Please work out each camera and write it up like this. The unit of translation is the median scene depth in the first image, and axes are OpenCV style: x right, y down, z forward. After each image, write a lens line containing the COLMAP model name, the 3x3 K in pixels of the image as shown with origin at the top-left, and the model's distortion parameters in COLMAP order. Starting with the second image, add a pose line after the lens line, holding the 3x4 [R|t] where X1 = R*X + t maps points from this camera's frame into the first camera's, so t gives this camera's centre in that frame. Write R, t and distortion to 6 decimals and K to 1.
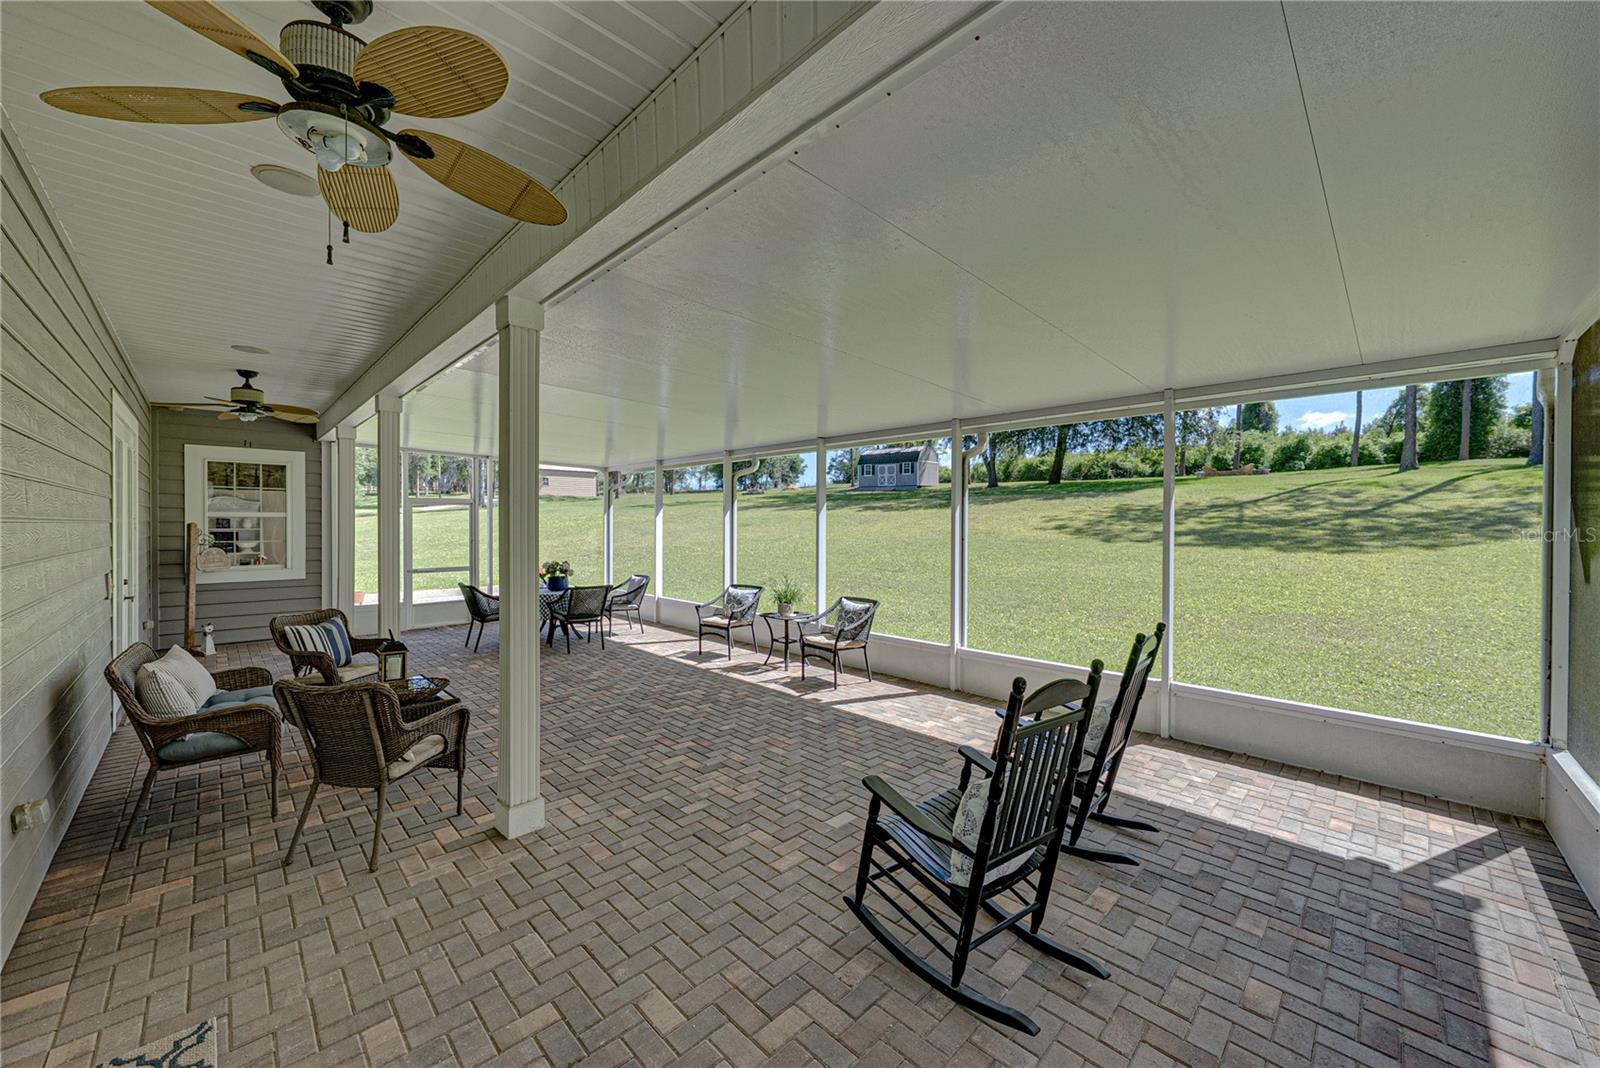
lens RADIAL K [[591.8, 0, 799.3], [0, 591.8, 527.4], [0, 0, 1]] dist [-0.000159, 0.000120]
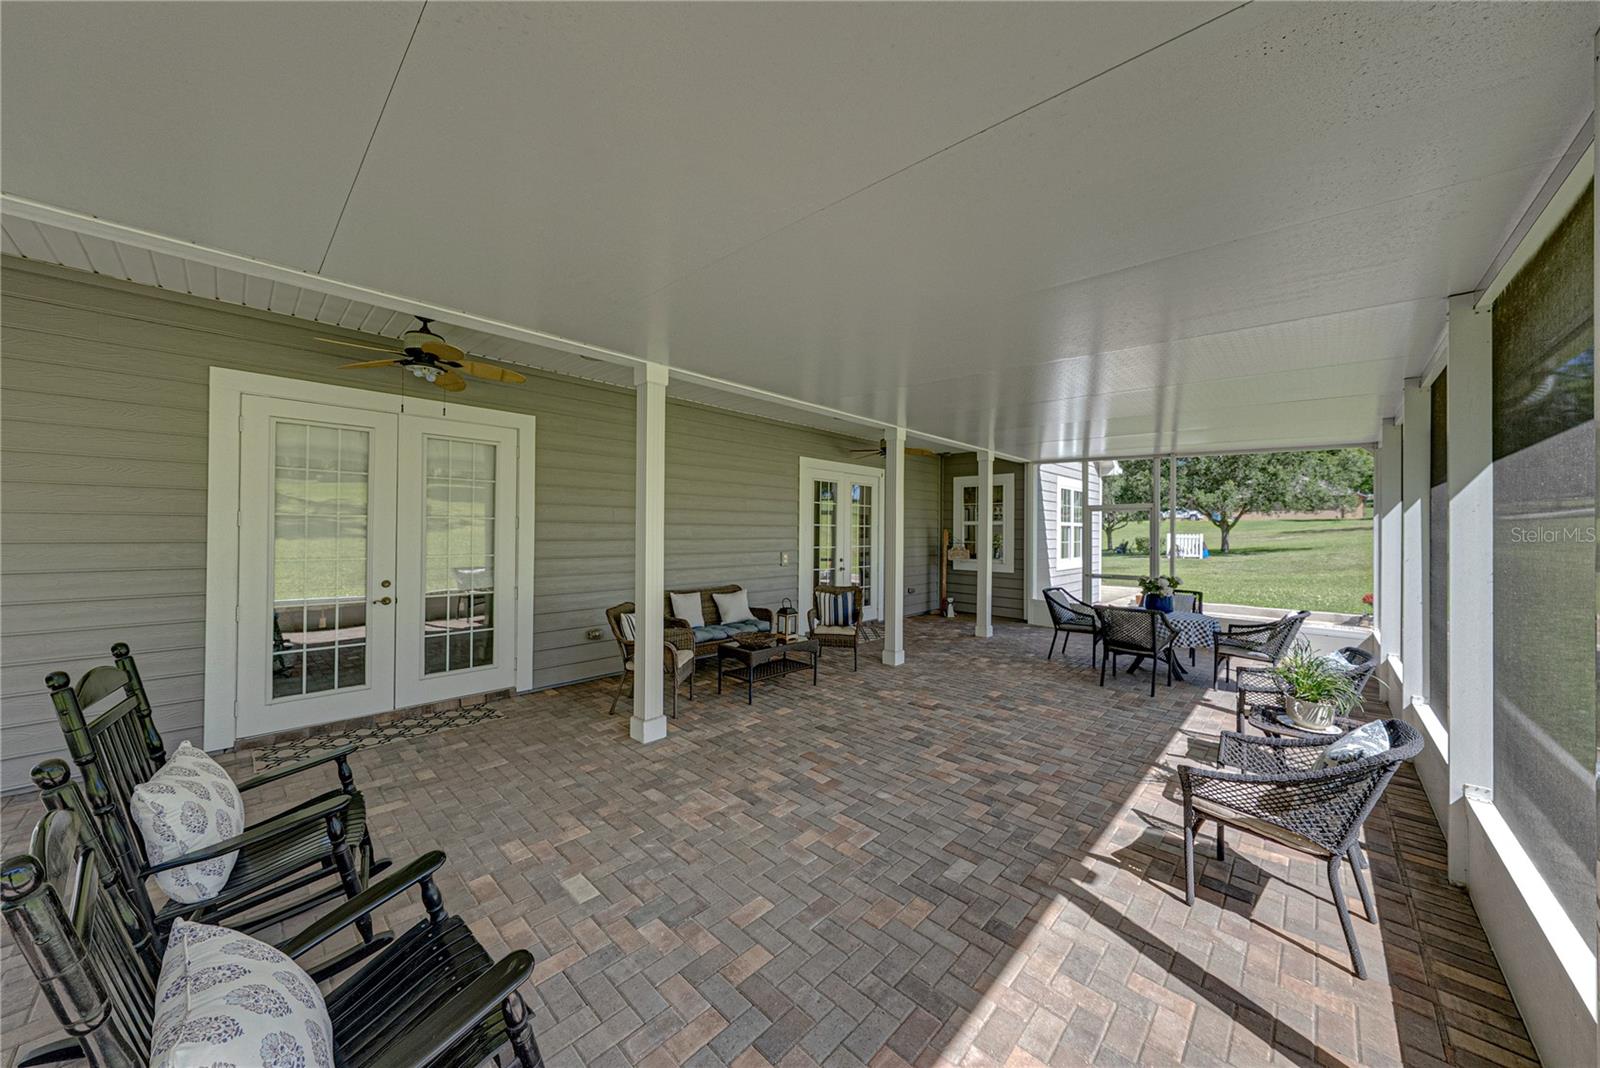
lens RADIAL K [[547.0, 0, 796.4], [0, 547.0, 531.4], [0, 0, 1]] dist [-0.000971, 0.000171]
pose [[0.036595, 0.000868, -0.999330, 0.372133], [-0.015787, 0.999875, 0.000290, 0.005429], [0.999205, 0.015766, 0.036605, 0.575379]]
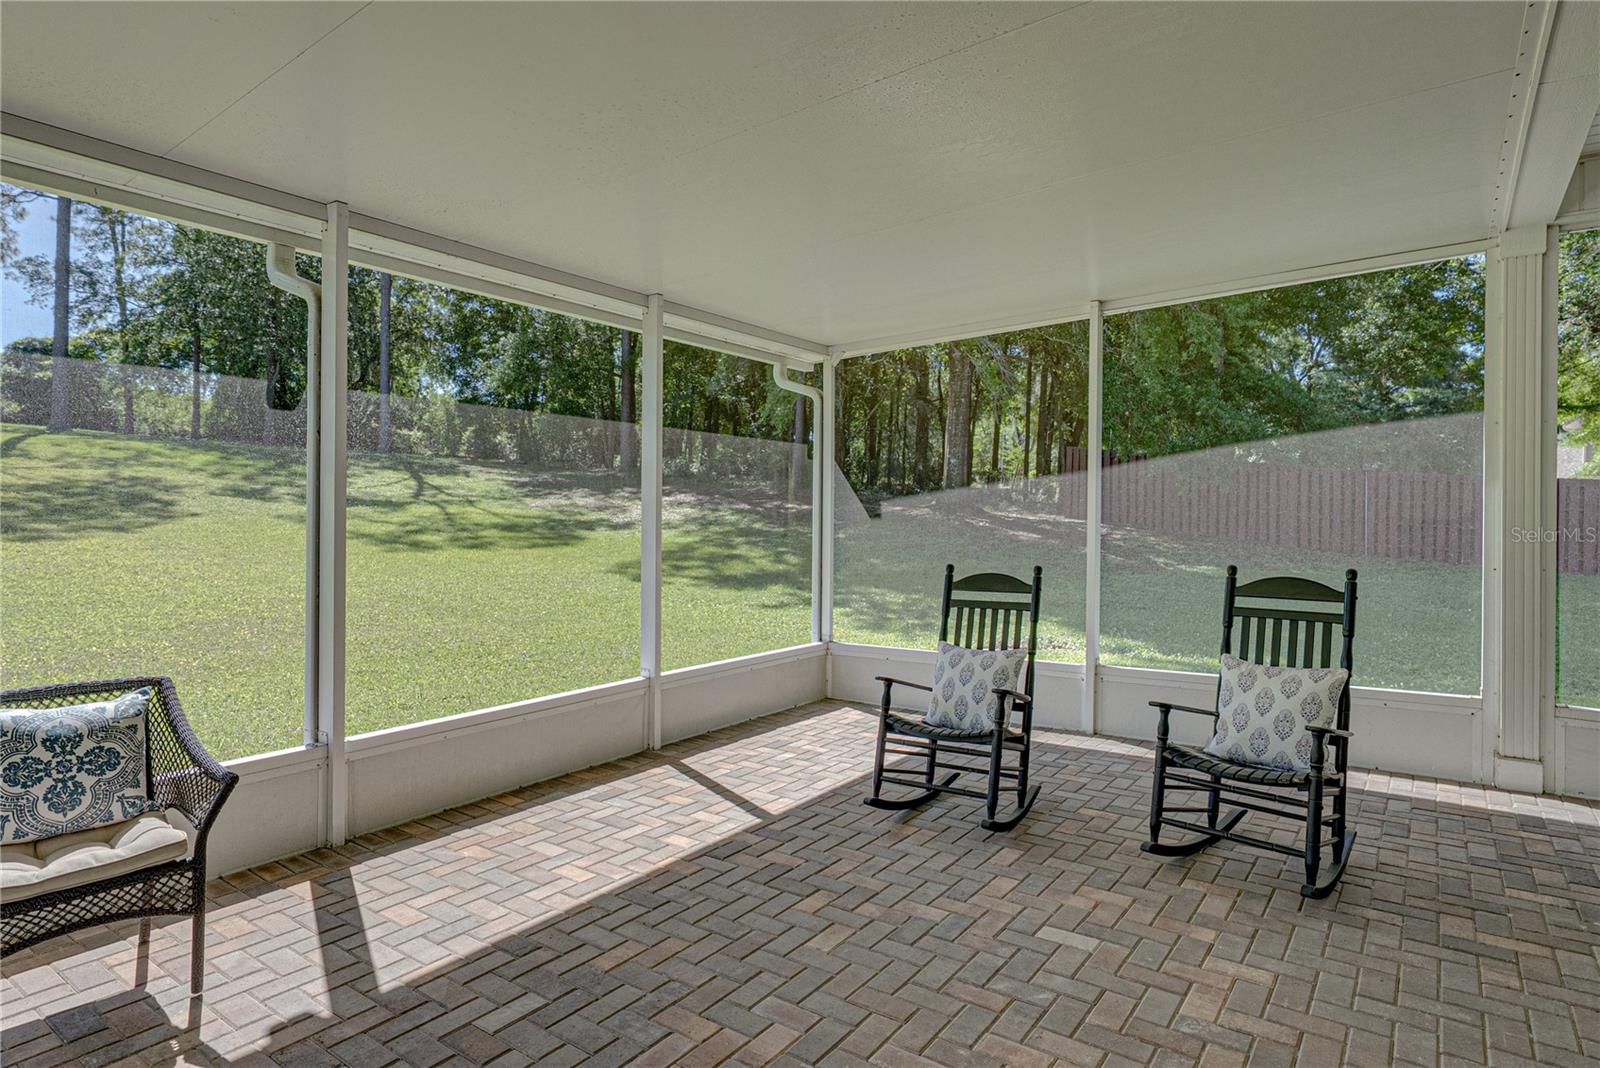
lens RADIAL K [[877.8, 0, 801.0], [0, 877.8, 518.6], [0, 0, 1]] dist [0.001643, 0.001021]
pose [[-0.160951, -0.006092, 0.986944, -0.341794], [0.004284, 0.999967, 0.006871, 0.032334], [-0.986953, 0.005334, -0.160920, 0.642556]]
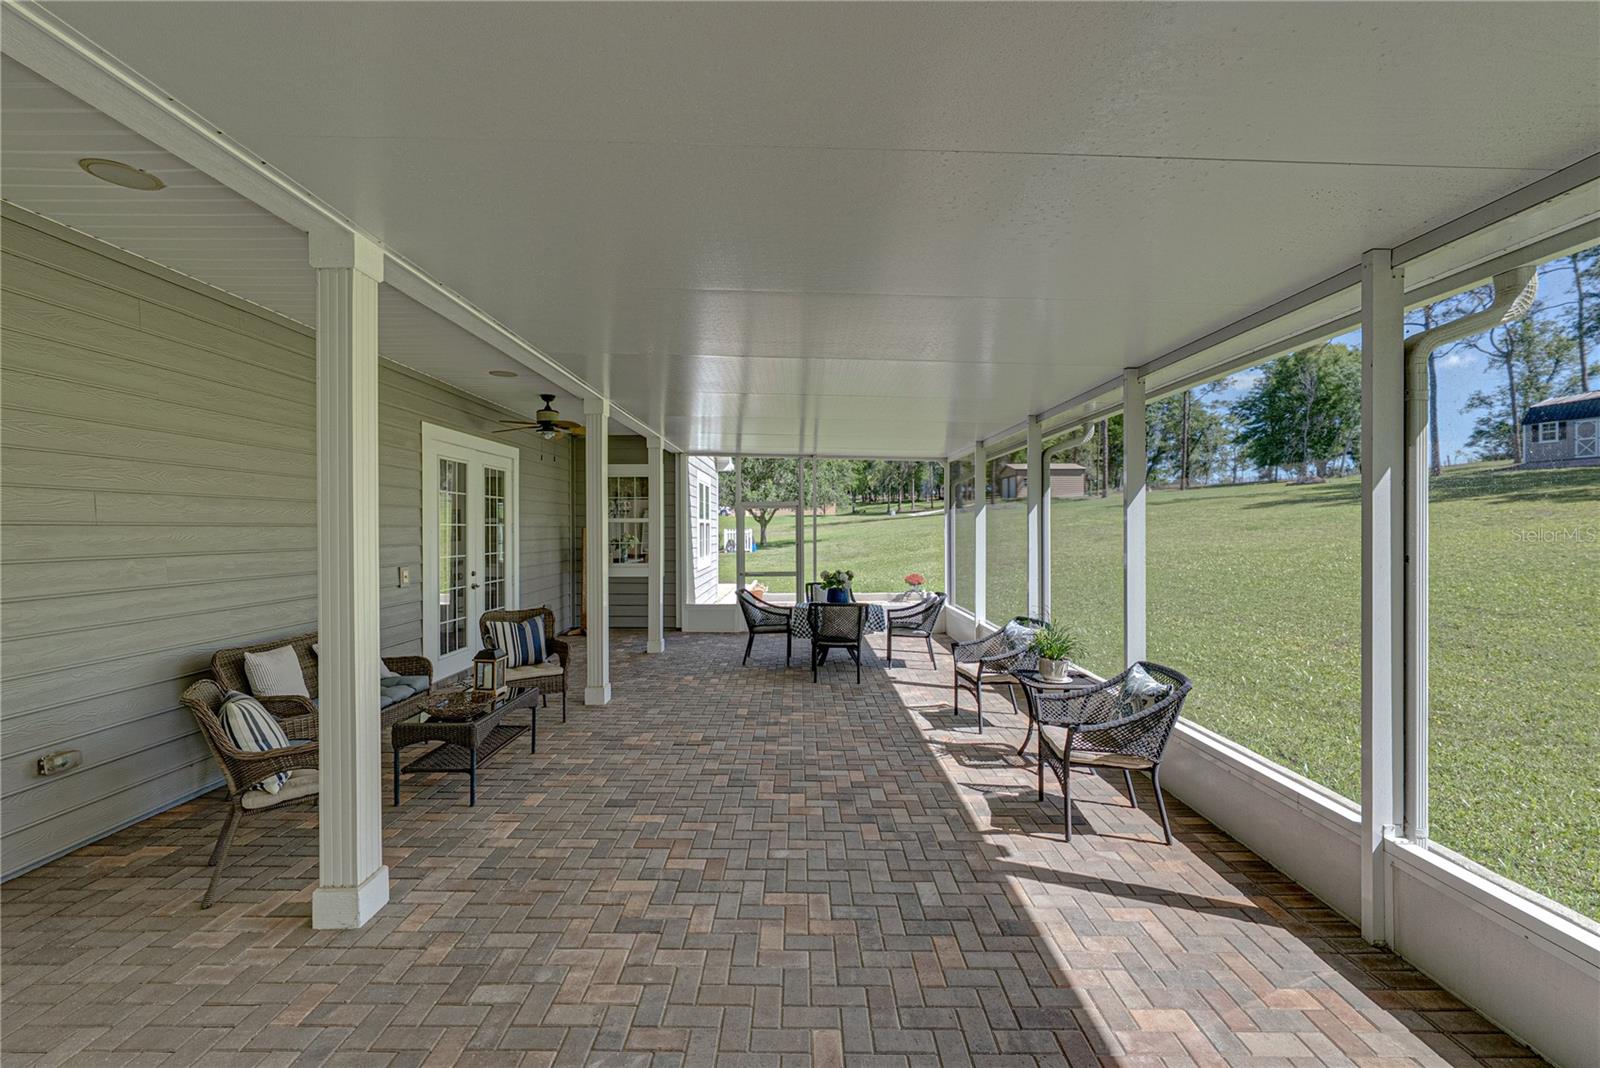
lens RADIAL K [[645.3, 0, 802.3], [0, 645.3, 529.5], [0, 0, 1]] dist [-0.000393, 0.000176]
pose [[0.717216, -0.003161, -0.696844, 0.239690], [0.000122, 0.999990, -0.004410, 0.002897], [0.696851, 0.003078, 0.717210, 0.356745]]
